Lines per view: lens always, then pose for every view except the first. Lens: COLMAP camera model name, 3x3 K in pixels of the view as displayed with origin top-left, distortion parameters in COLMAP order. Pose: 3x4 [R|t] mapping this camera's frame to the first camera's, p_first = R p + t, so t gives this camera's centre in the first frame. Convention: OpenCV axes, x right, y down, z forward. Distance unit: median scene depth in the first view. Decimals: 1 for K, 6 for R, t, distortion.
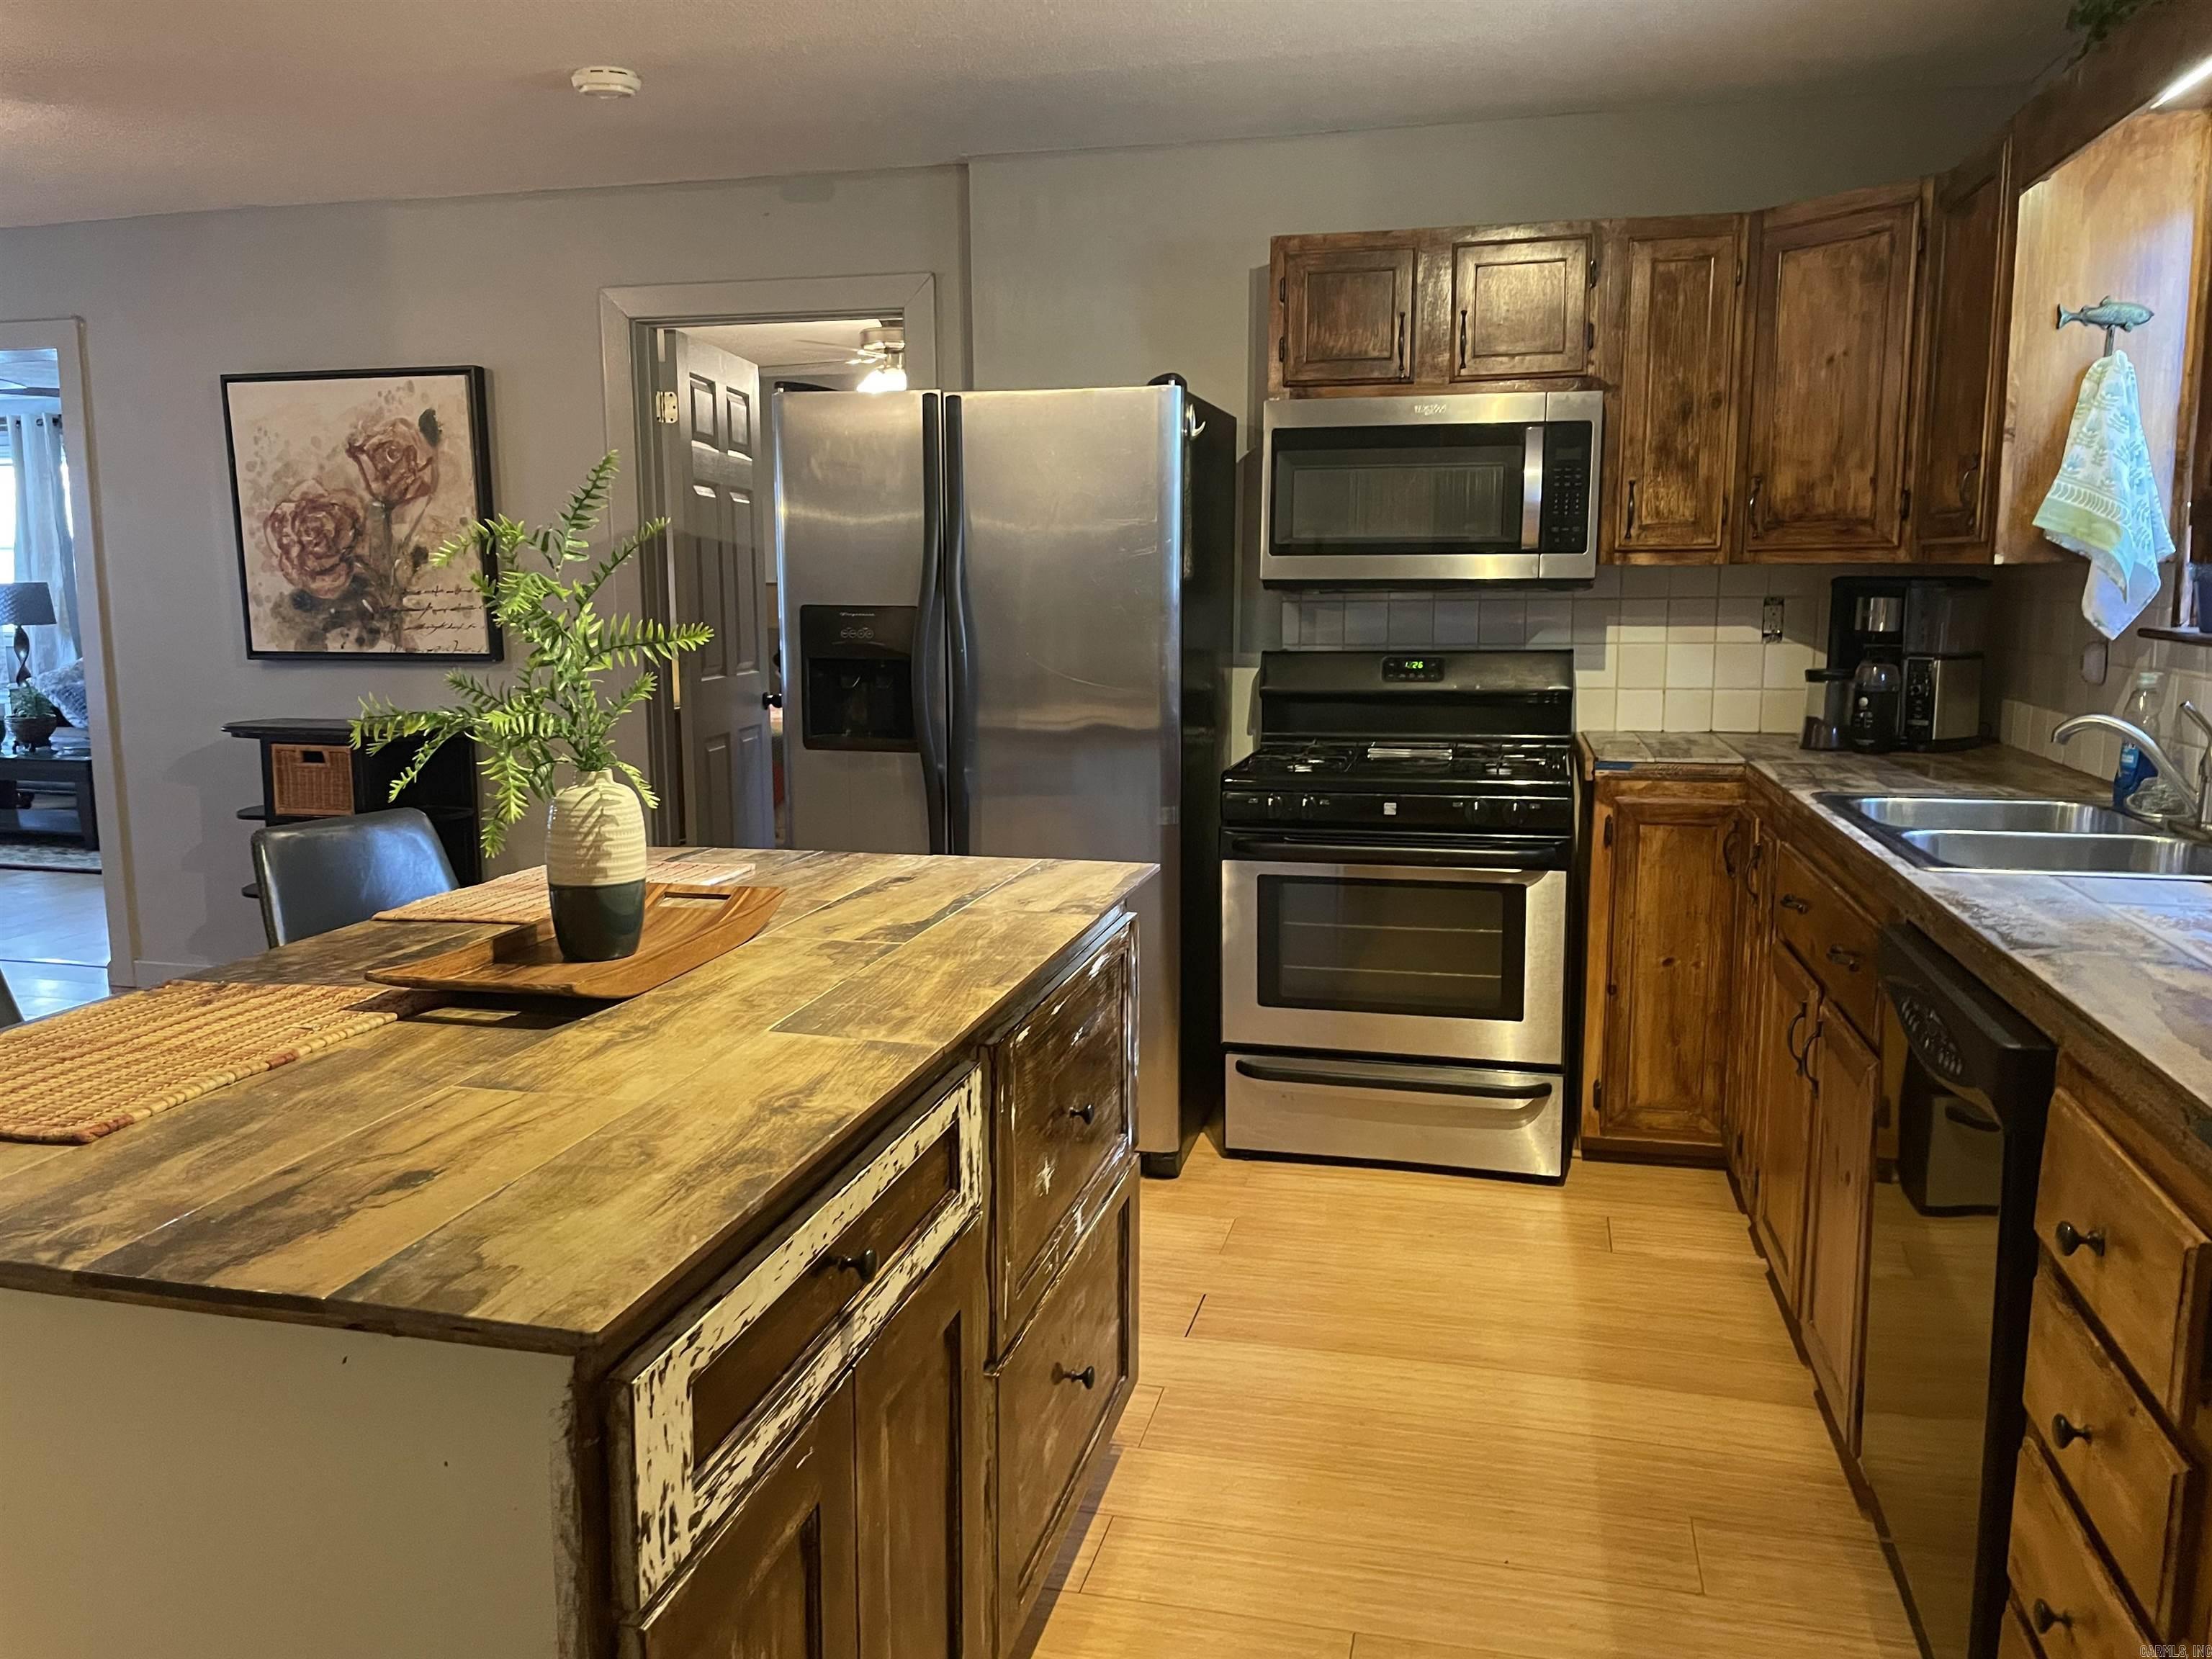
lens RADIAL K [[1661.5, 0, 1093.4], [0, 1661.5, 821.8], [0, 0, 1]] dist [0.087011, -0.118329]
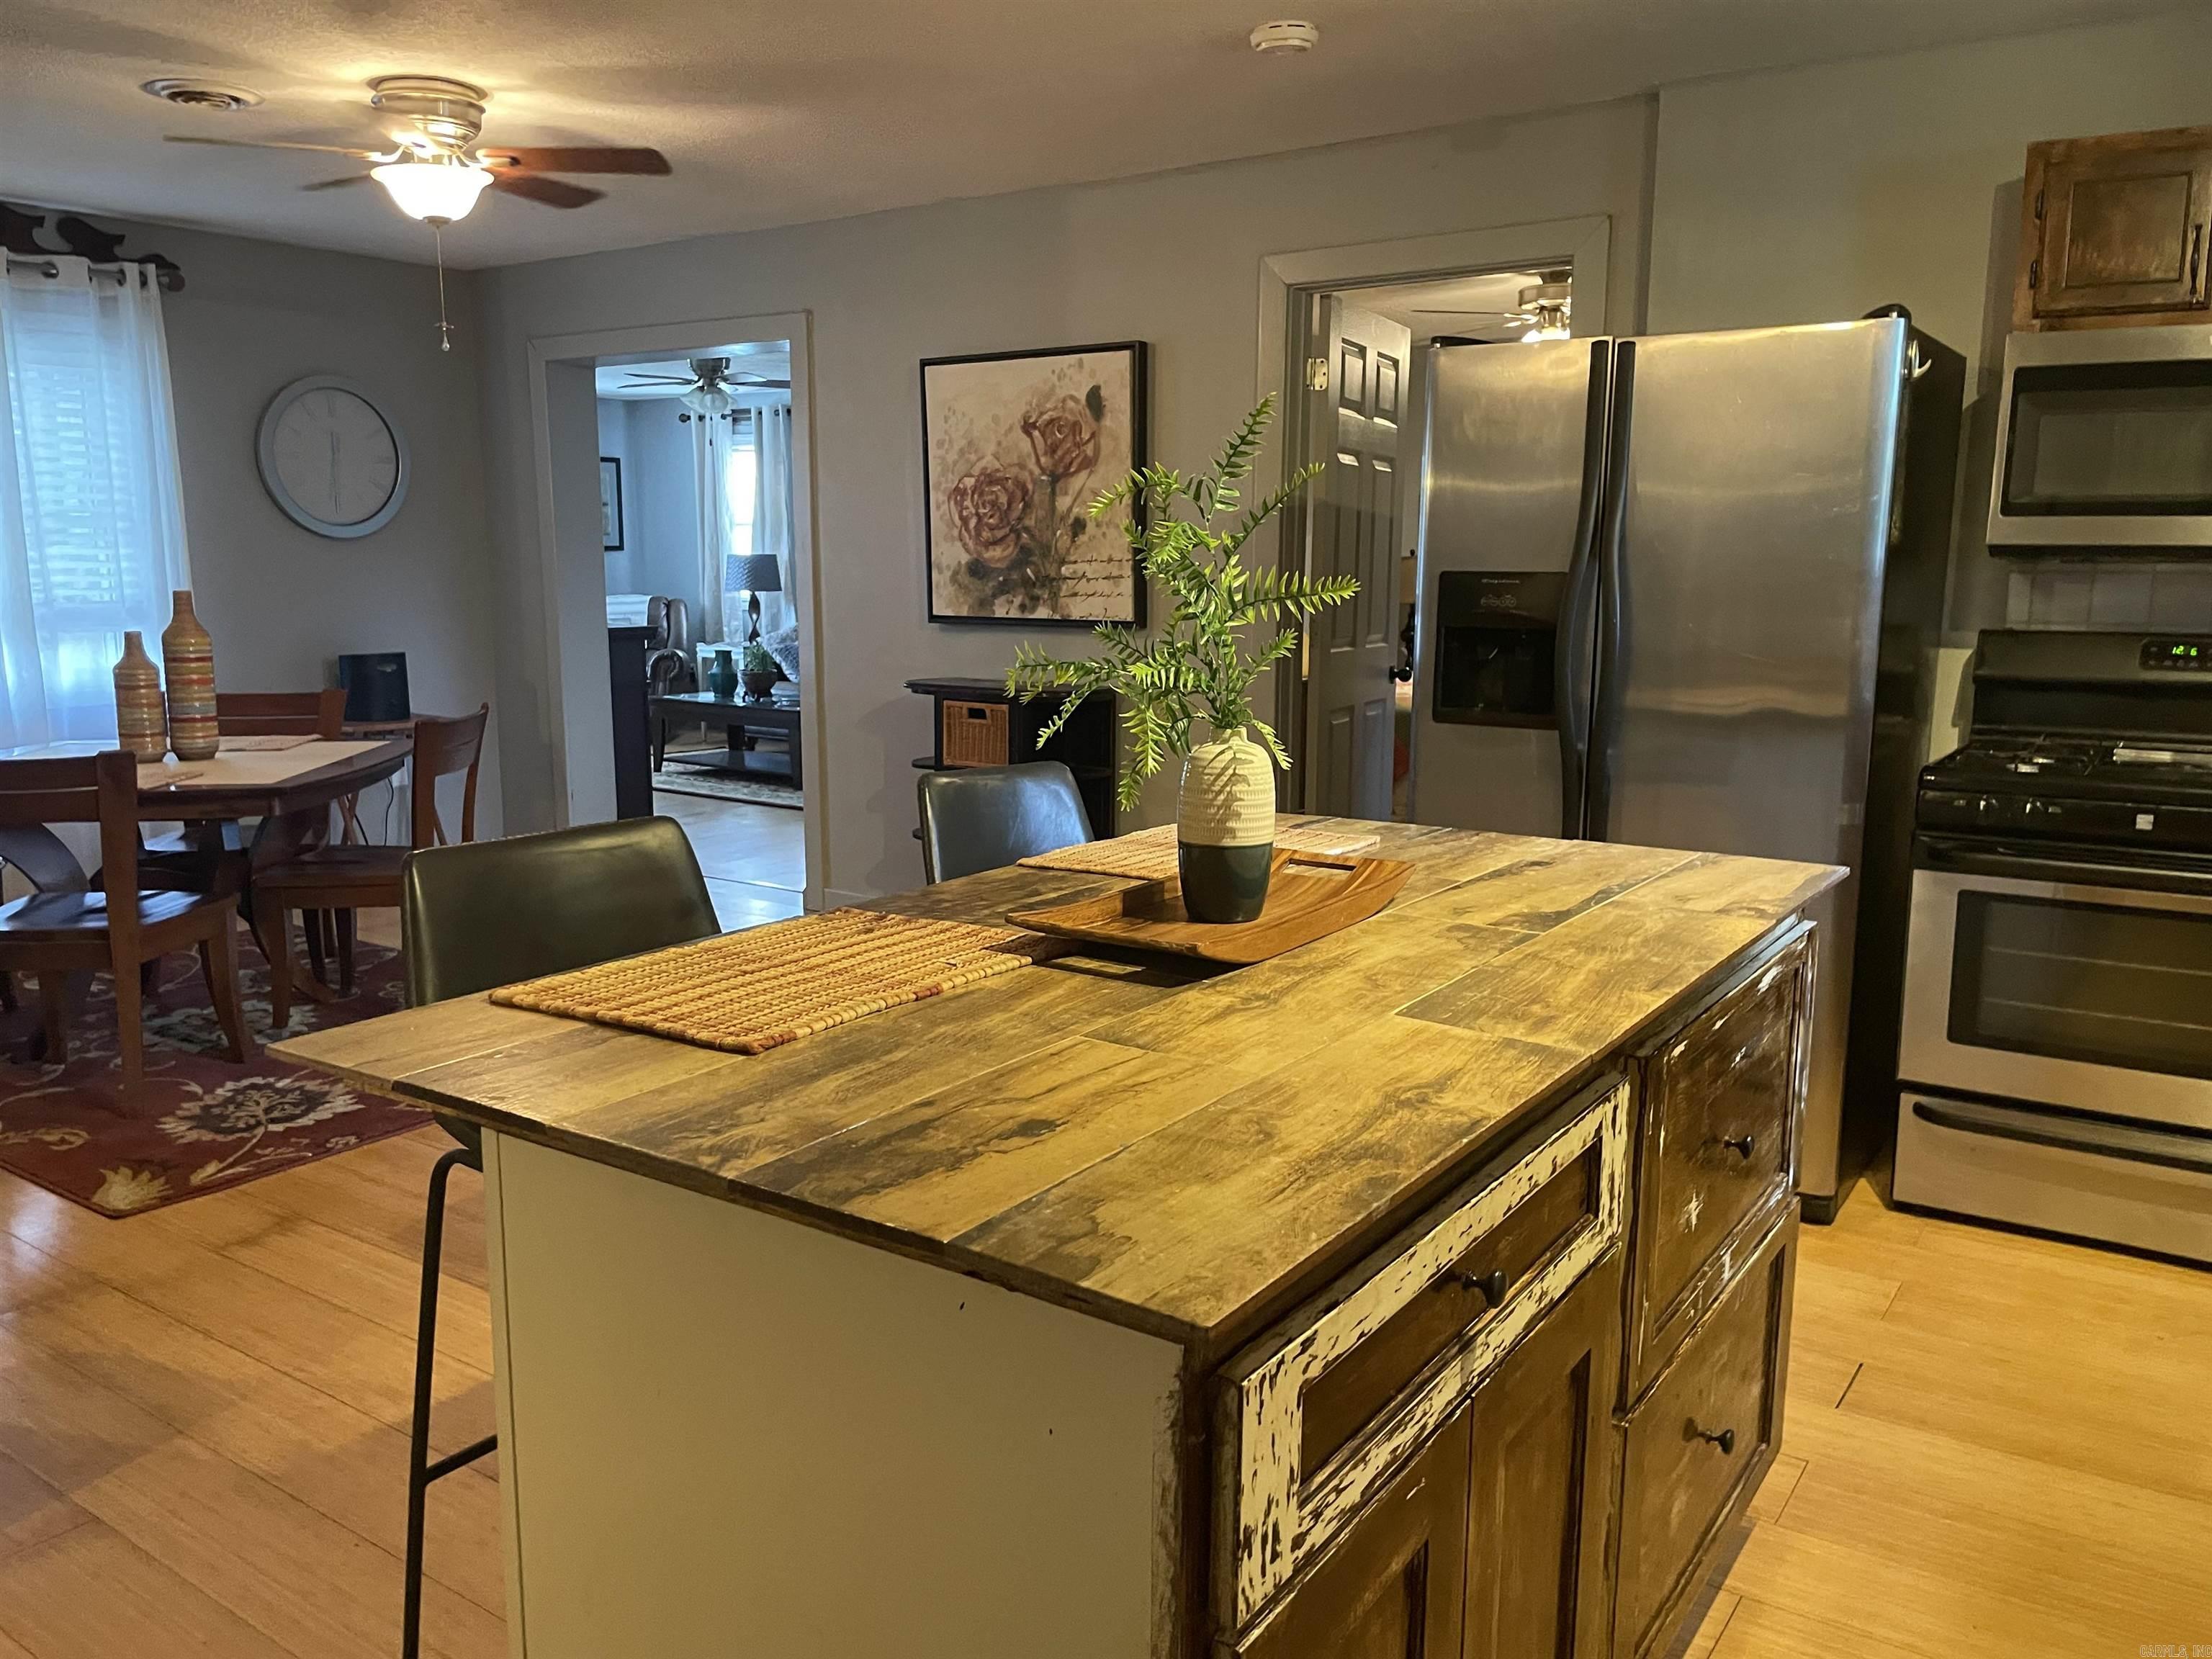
lens RADIAL K [[1661.5, 0, 1107.4], [0, 1661.5, 839.0], [0, 0, 1]] dist [0.087011, -0.118329]
pose [[0.935981, 0.065893, -0.345830, -0.013666], [-0.058314, 0.997776, 0.032286, 0.003469], [0.347188, -0.010052, 0.937742, 0.035500]]
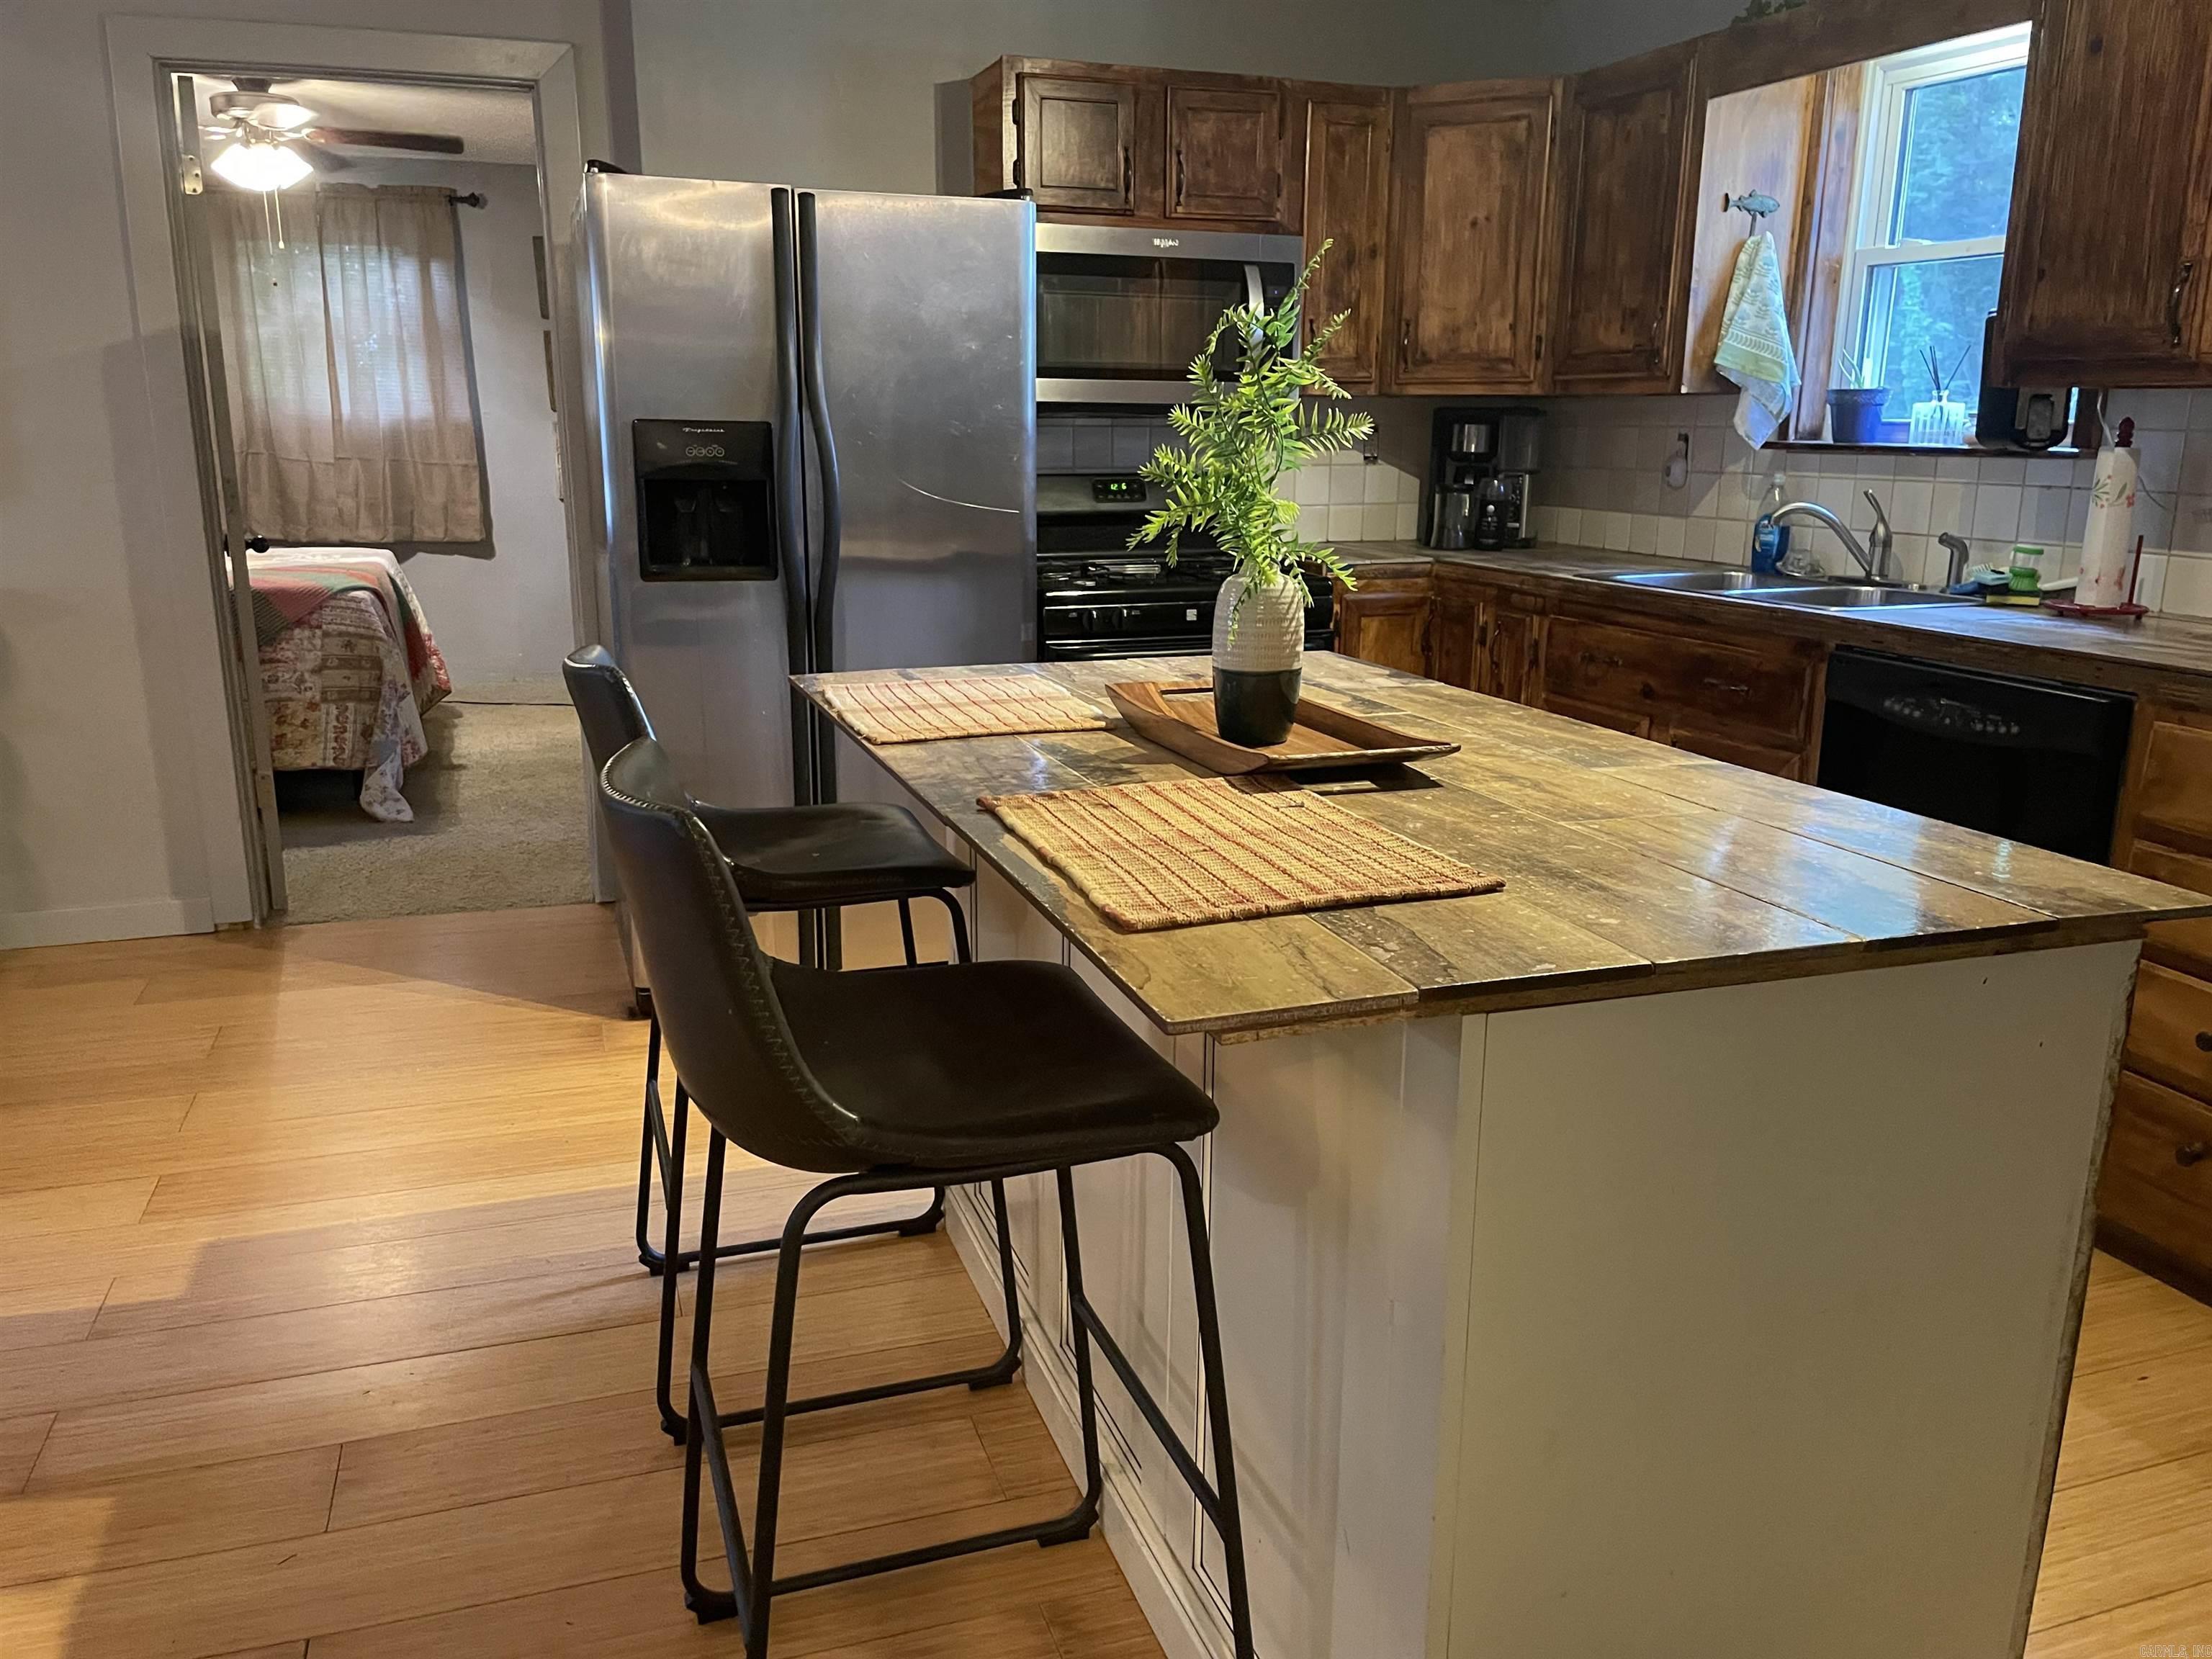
lens RADIAL K [[1661.5, 0, 1100.7], [0, 1661.5, 842.1], [0, 0, 1]] dist [0.087011, -0.118329]
pose [[0.840113, -0.123446, 0.528177, -0.490788], [0.070966, 0.990403, 0.118599, 0.006695], [-0.537749, -0.062154, 0.840811, 0.091593]]
